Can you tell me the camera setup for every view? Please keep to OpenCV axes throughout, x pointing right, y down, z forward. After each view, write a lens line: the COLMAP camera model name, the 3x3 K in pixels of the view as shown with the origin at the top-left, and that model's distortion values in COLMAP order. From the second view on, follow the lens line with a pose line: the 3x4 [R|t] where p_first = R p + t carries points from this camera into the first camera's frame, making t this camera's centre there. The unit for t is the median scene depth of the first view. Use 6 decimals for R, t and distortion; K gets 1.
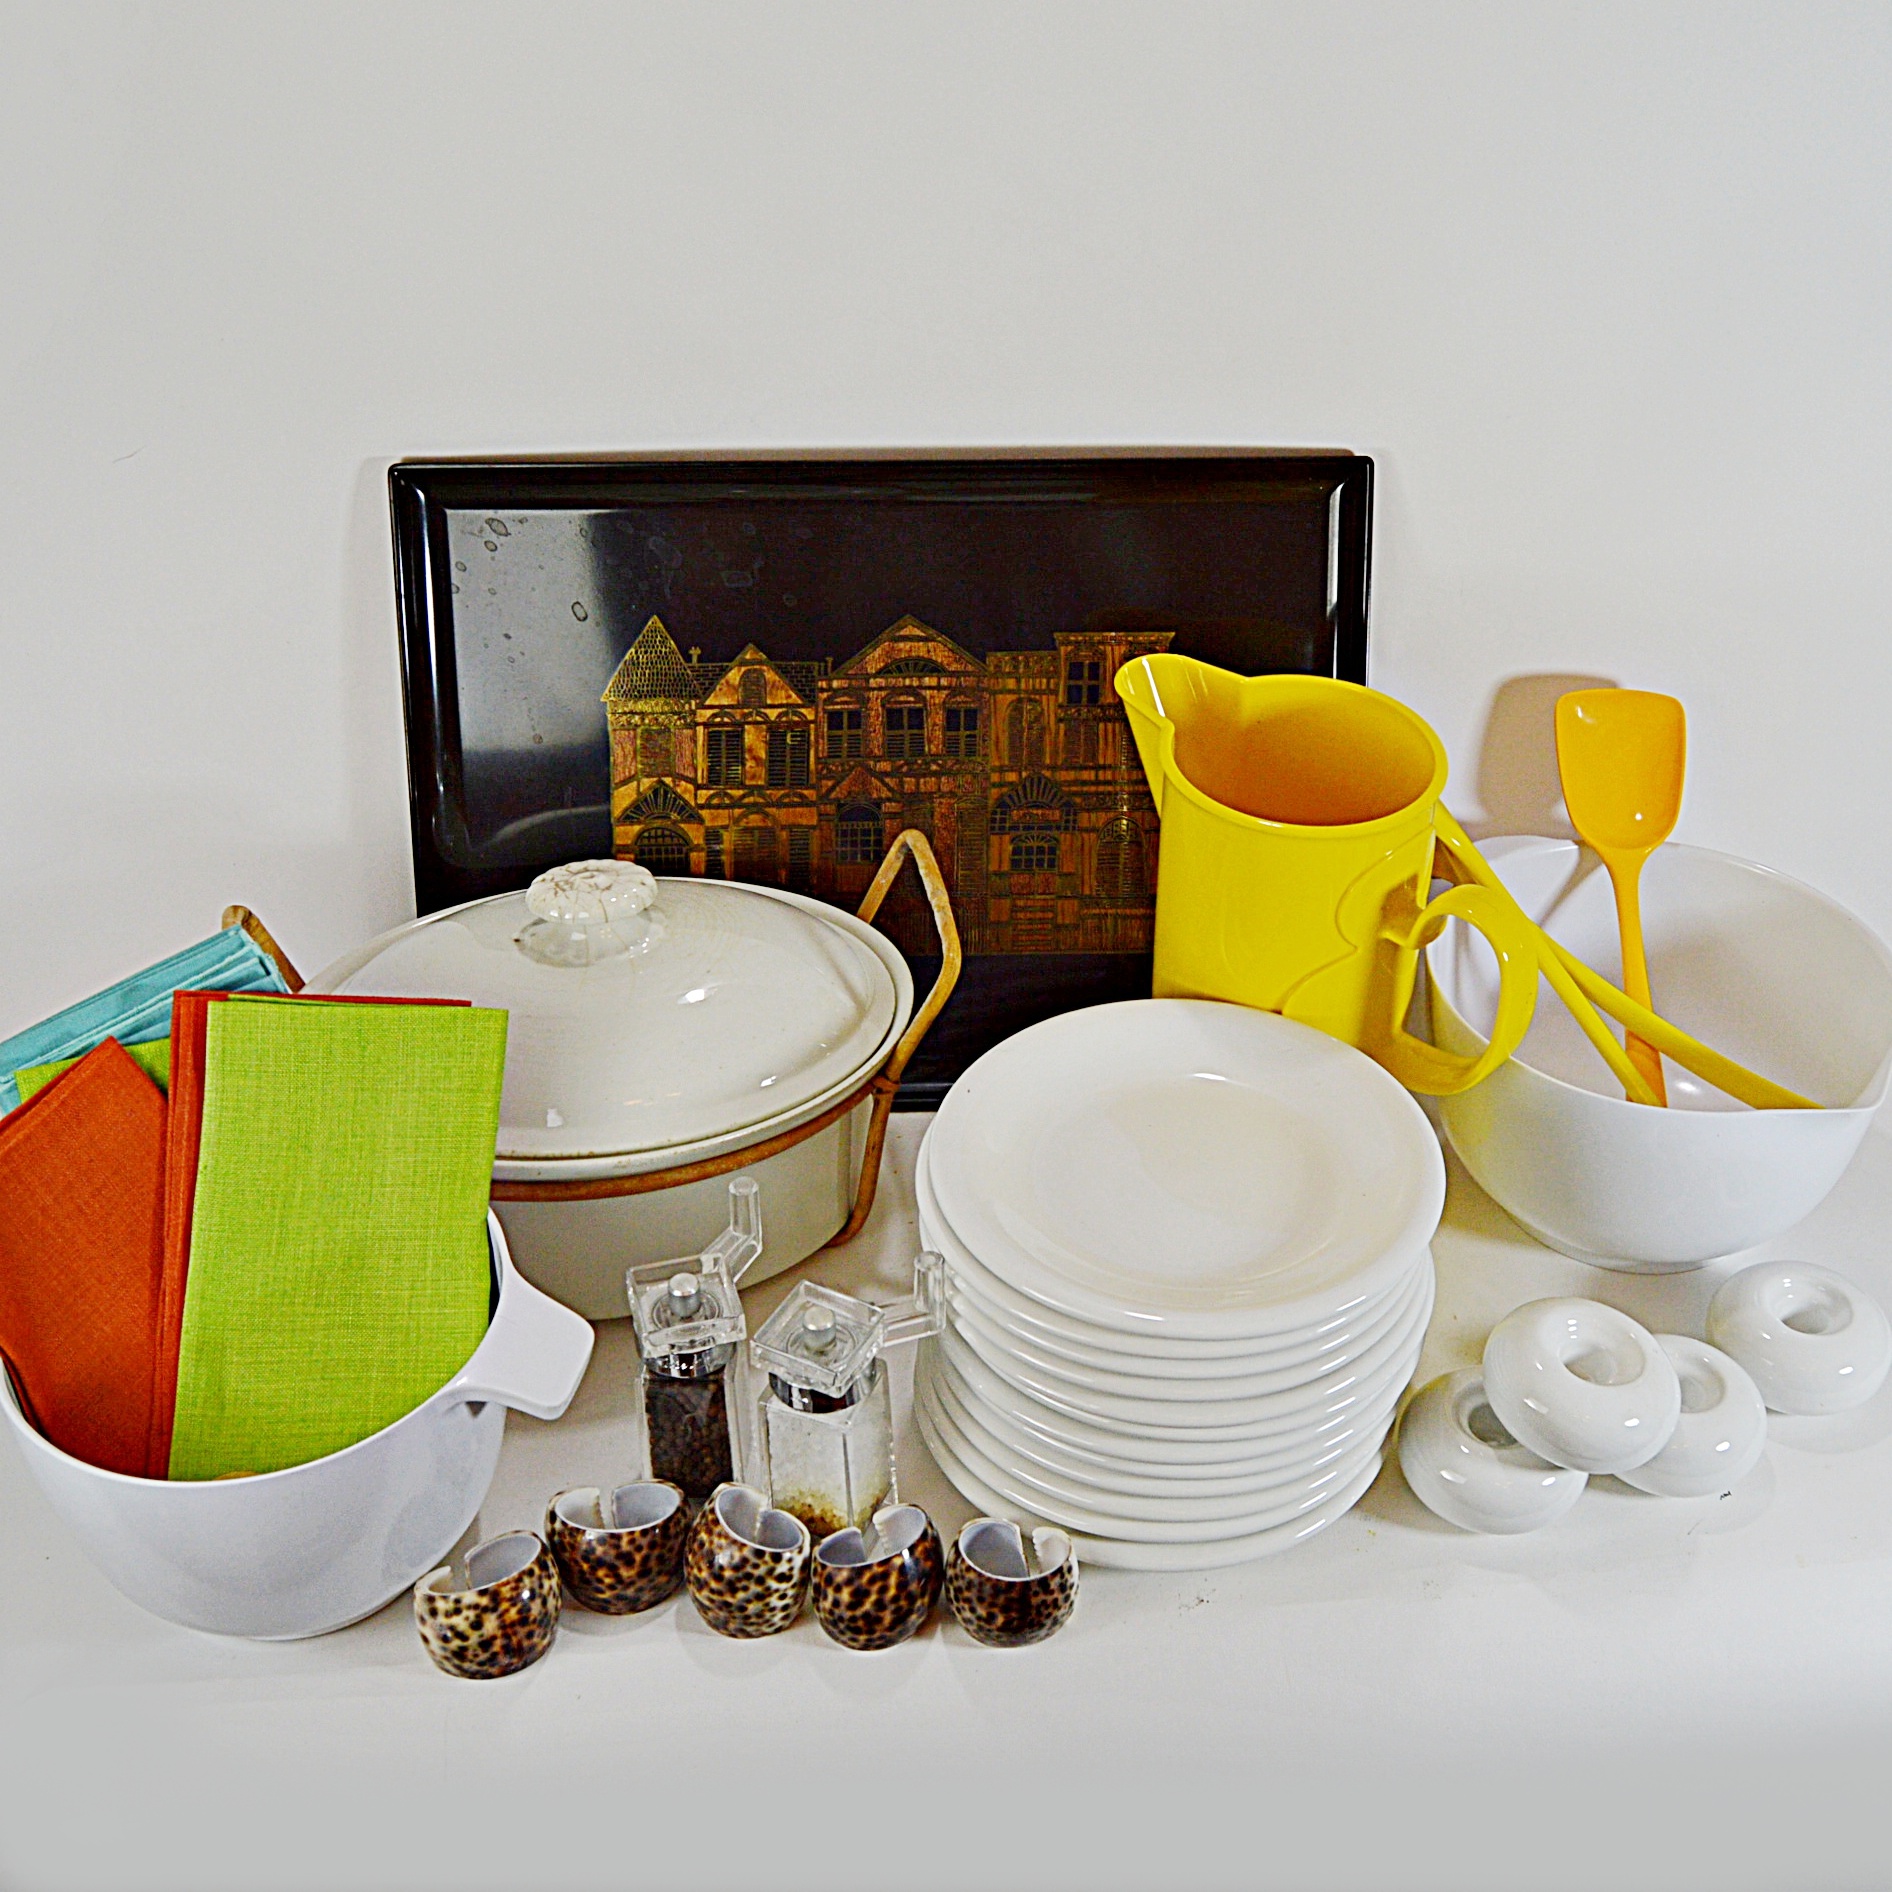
lens RADIAL K [[2112.0, 0, 946.0], [0, 2112.0, 946.0], [0, 0, 1]] dist [-0.021725, -0.026652]
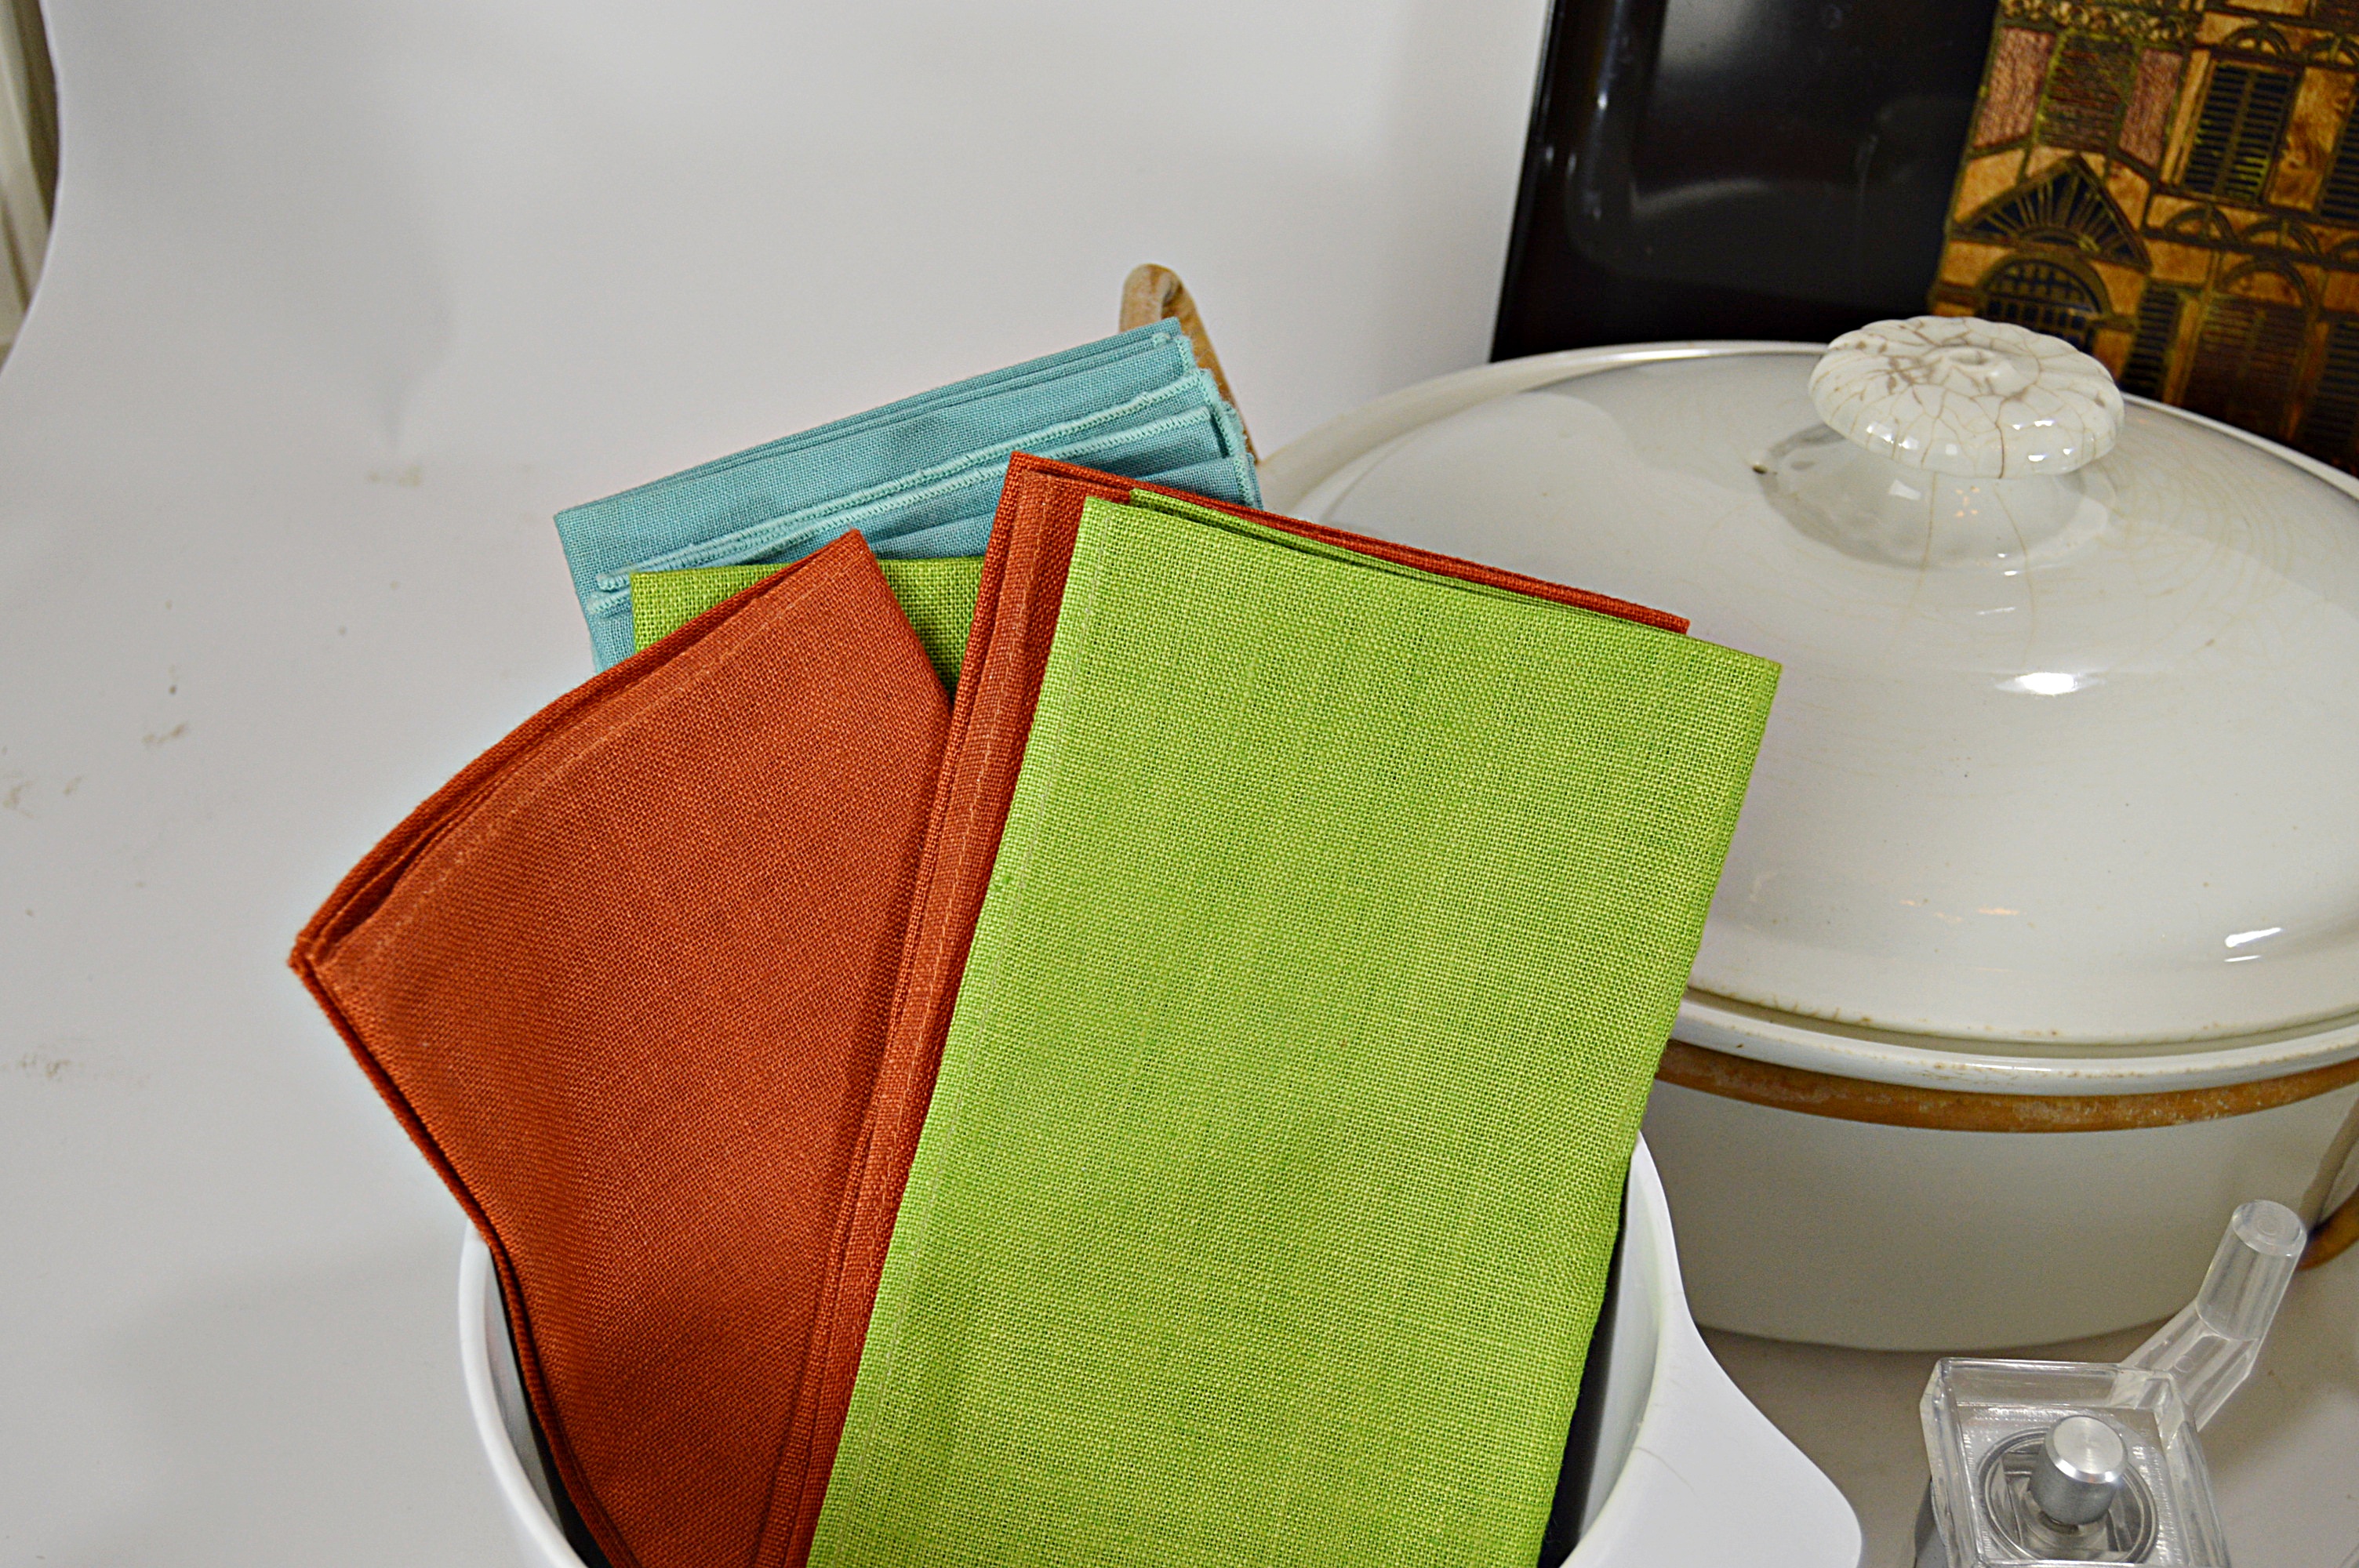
lens RADIAL K [[2657.5, 0, 1179.5], [0, 2657.5, 784.0], [0, 0, 1]] dist [-0.015128, -0.018547]
pose [[0.950262, 0.229799, -0.210223, -0.189450], [-0.194064, 0.964809, 0.177432, -0.014389], [0.243599, -0.127810, 0.961418, 0.444372]]
